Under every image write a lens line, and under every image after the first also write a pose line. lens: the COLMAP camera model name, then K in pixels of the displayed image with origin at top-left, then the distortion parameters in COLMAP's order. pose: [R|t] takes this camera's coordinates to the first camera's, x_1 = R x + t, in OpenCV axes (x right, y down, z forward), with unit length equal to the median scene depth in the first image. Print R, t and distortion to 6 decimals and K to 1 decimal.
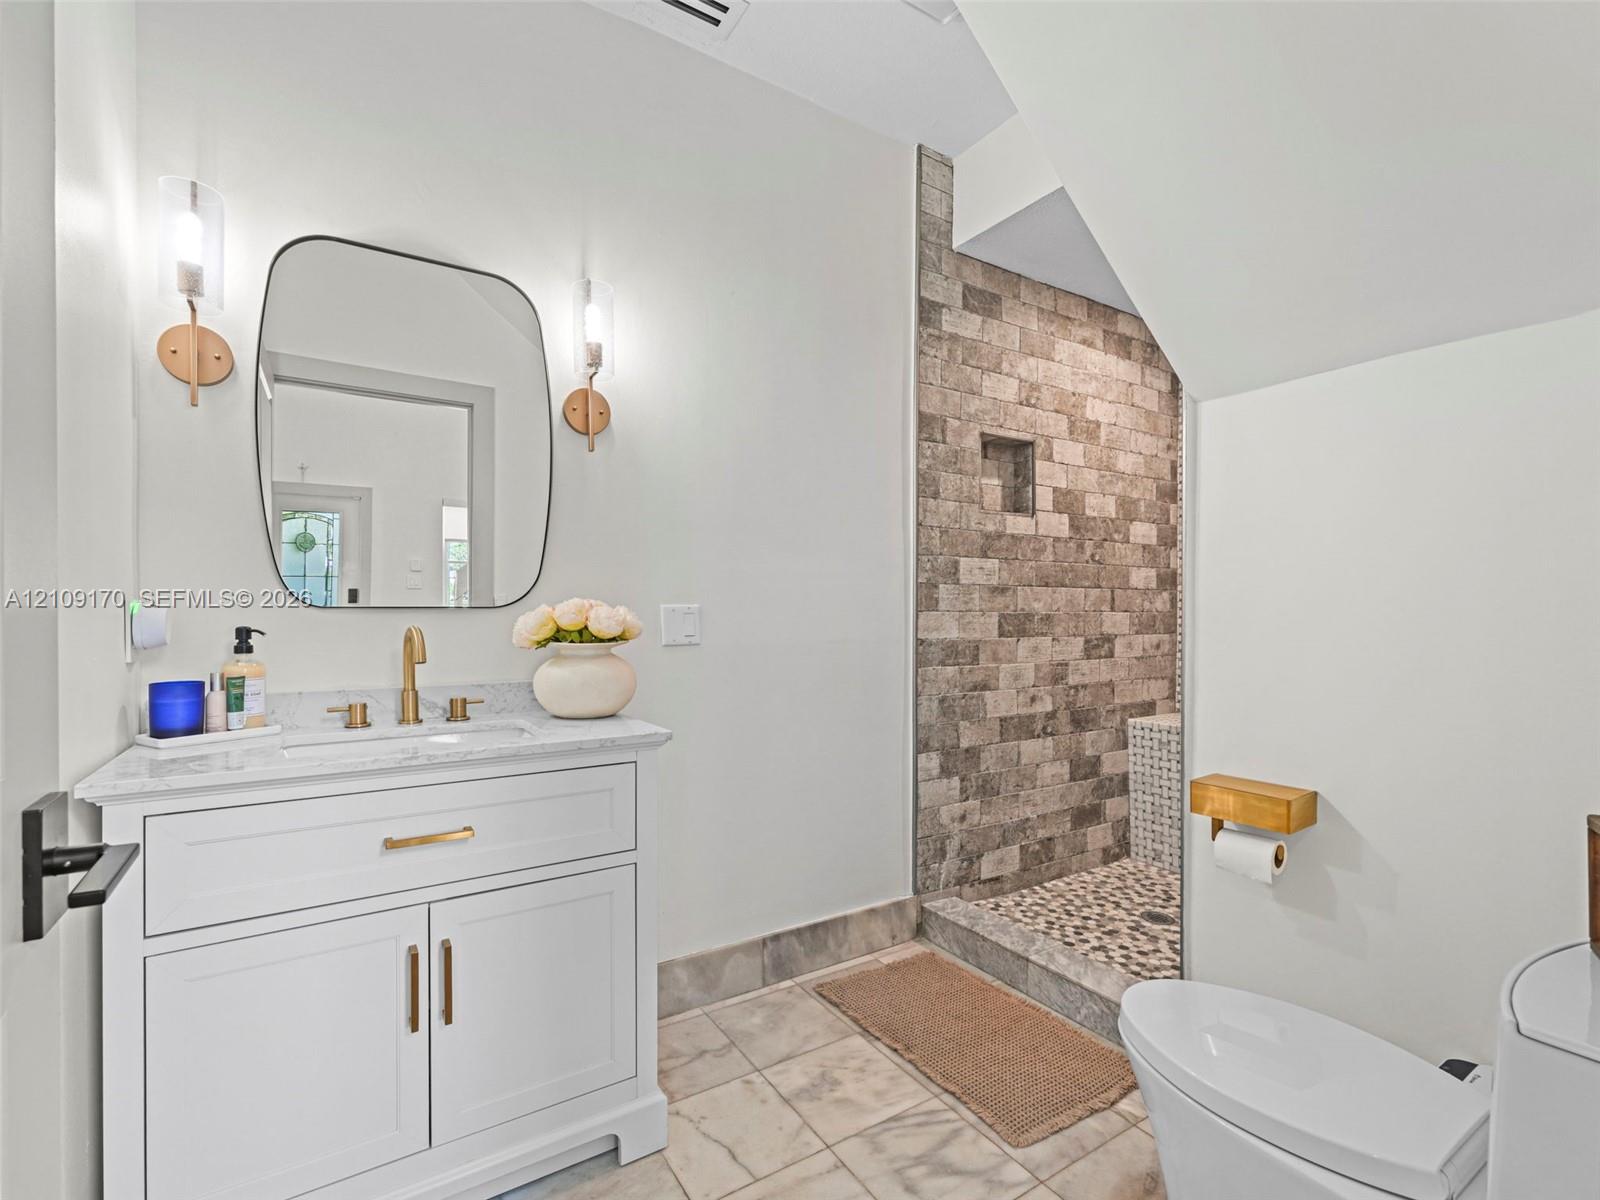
lens RADIAL K [[721.8, 0, 798.0], [0, 721.8, 599.1], [0, 0, 1]] dist [0.000888, -0.000033]
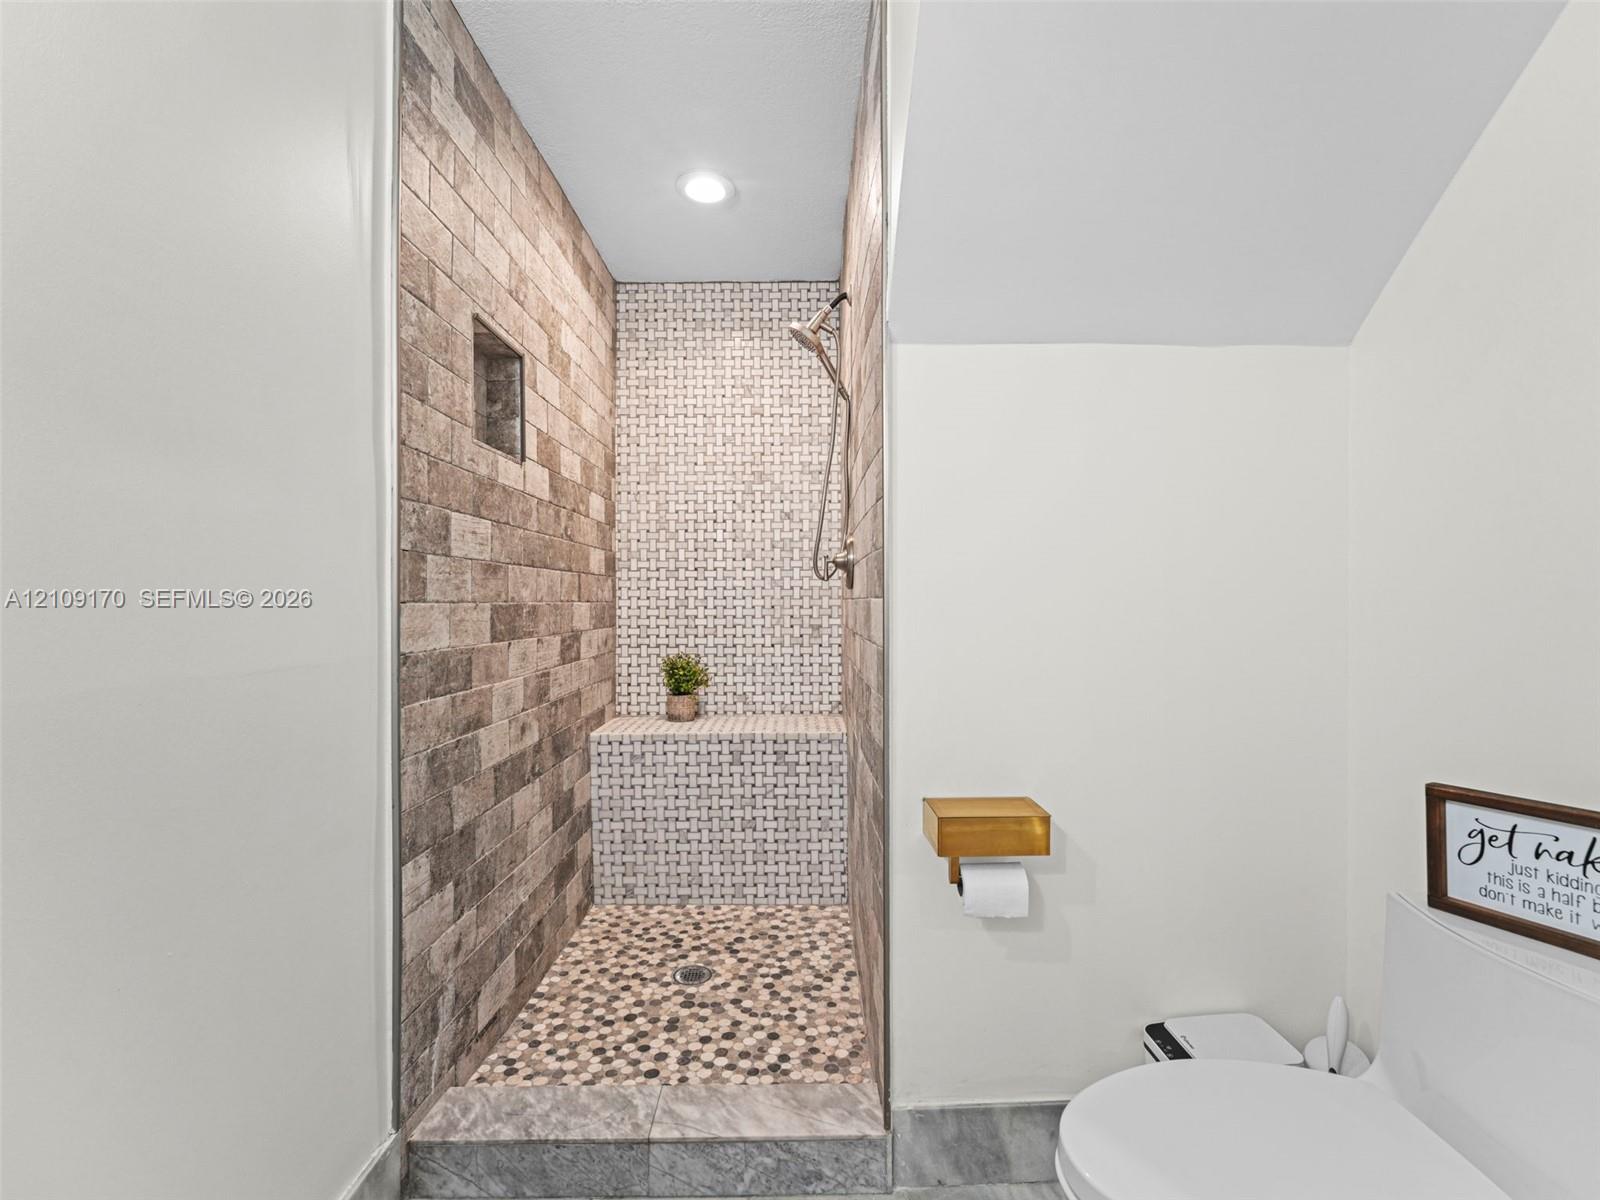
lens RADIAL K [[721.8, 0, 798.0], [0, 721.8, 599.1], [0, 0, 1]] dist [0.000888, -0.000033]
pose [[0.528815, 0.003208, 0.848731, -0.129940], [-0.018021, 0.999810, 0.007450, 0.004786], [-0.848546, -0.019234, 0.528772, 0.444587]]
